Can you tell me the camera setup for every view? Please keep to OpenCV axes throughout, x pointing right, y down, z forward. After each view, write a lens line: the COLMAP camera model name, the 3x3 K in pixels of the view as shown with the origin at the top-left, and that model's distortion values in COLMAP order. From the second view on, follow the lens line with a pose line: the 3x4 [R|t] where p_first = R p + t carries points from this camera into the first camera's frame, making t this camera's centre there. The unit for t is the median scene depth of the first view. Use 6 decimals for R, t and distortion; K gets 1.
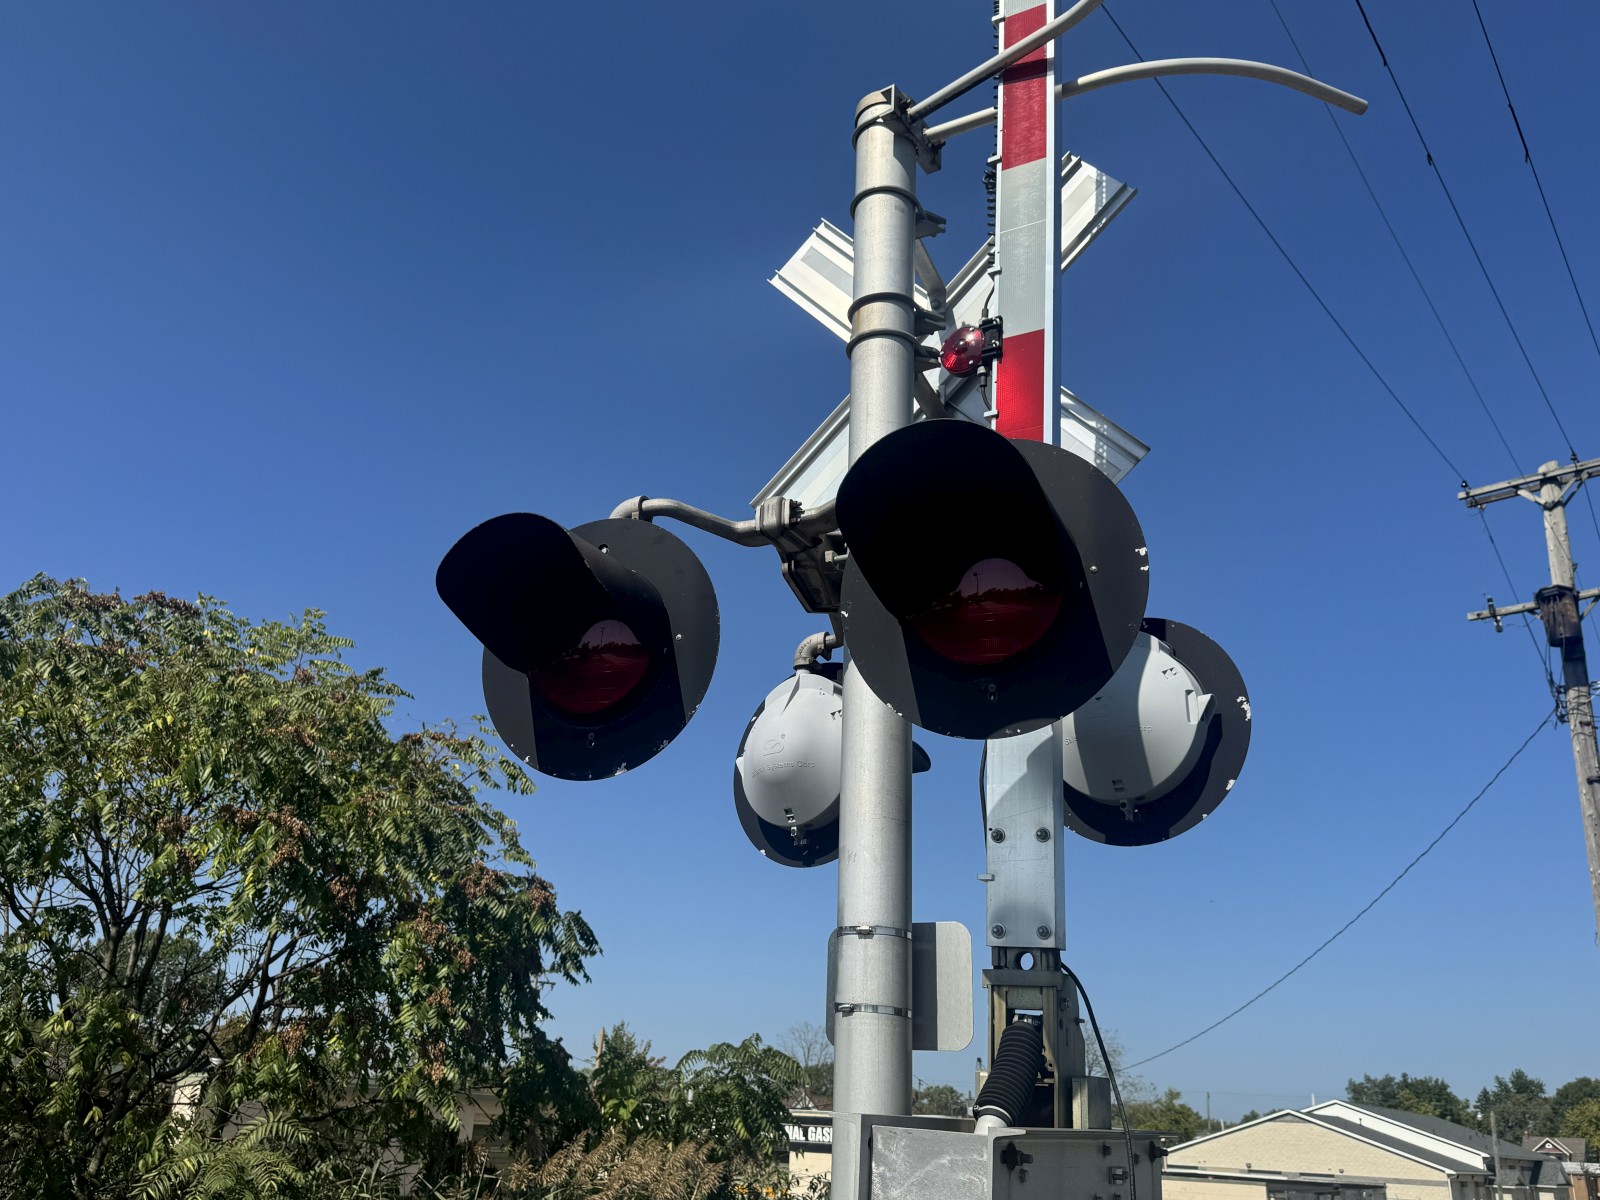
lens RADIAL K [[1300.3, 0, 800.0], [0, 1300.3, 600.0], [0, 0, 1]] dist [0.131234, -0.118677]
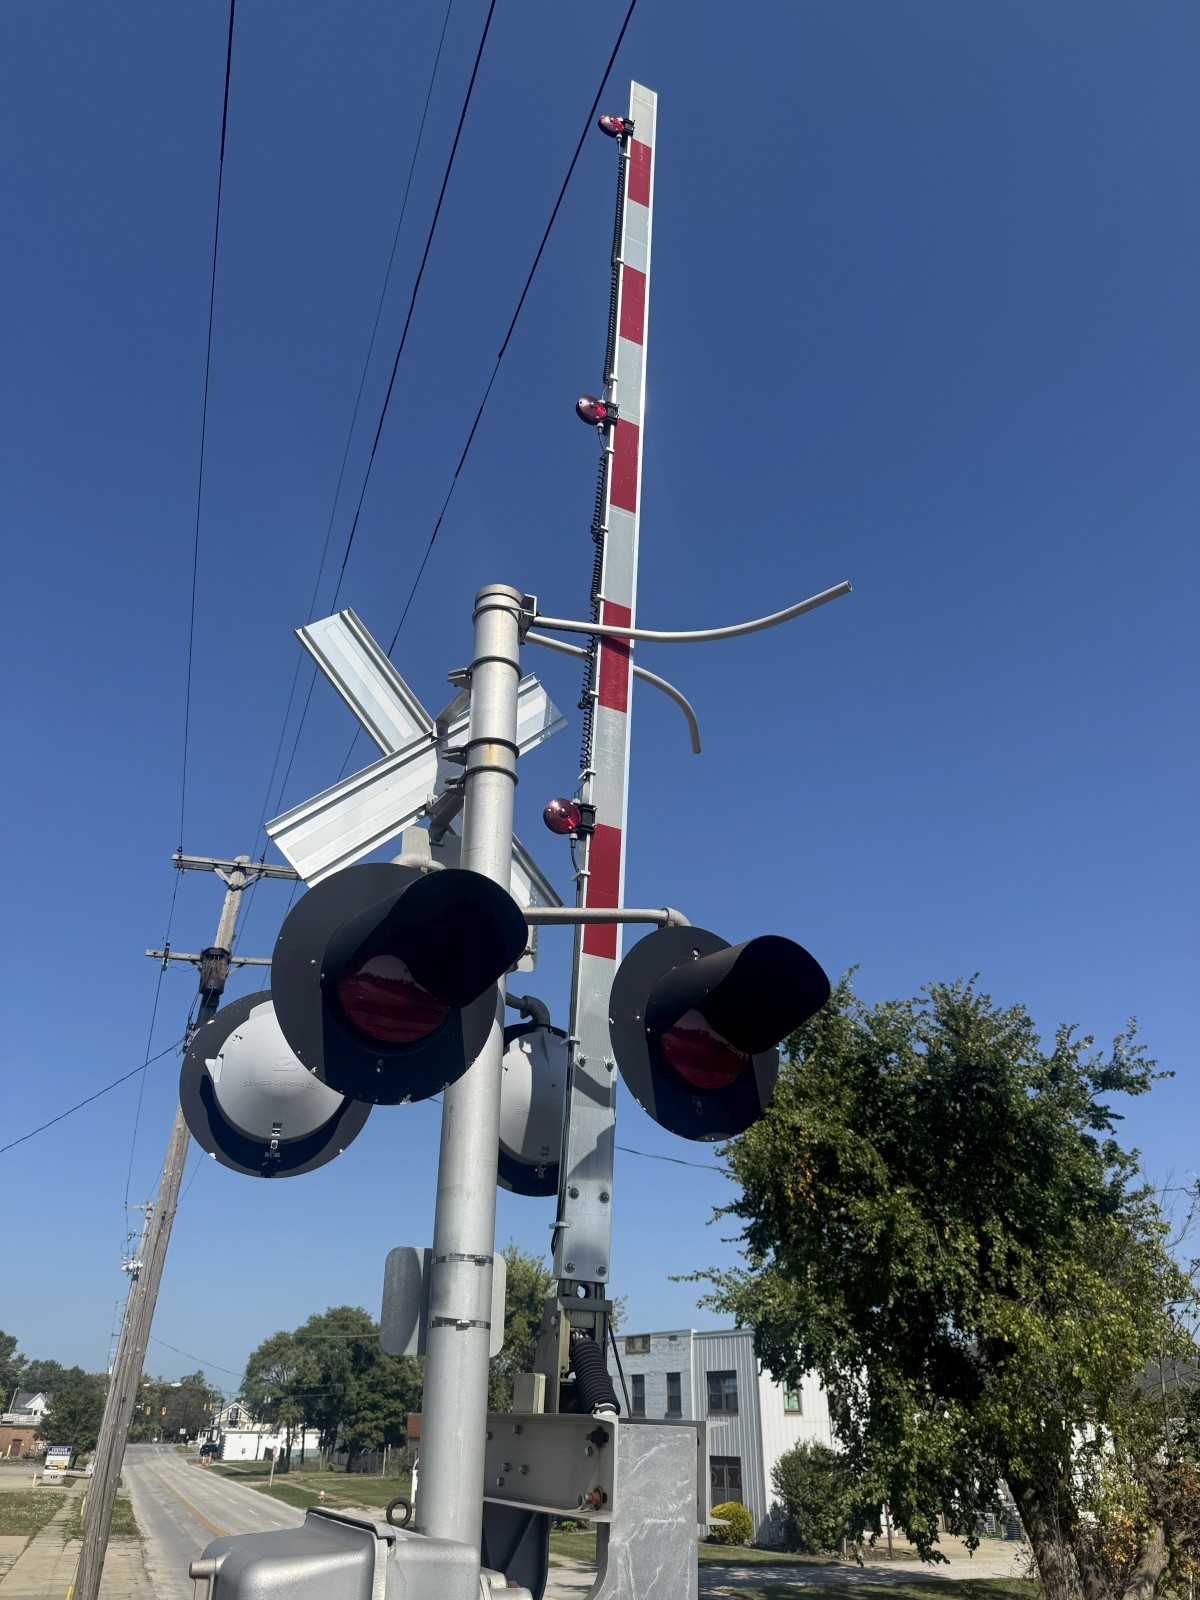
lens RADIAL K [[1127.9, 0, 600.0], [0, 1127.9, 800.0], [0, 0, 1]] dist [0.121039, -0.166199]
pose [[0.538286, 0.361355, 0.761361, -0.133674], [-0.288917, 0.927790, -0.236078, 0.010936], [-0.791691, -0.092893, 0.603818, 0.044649]]
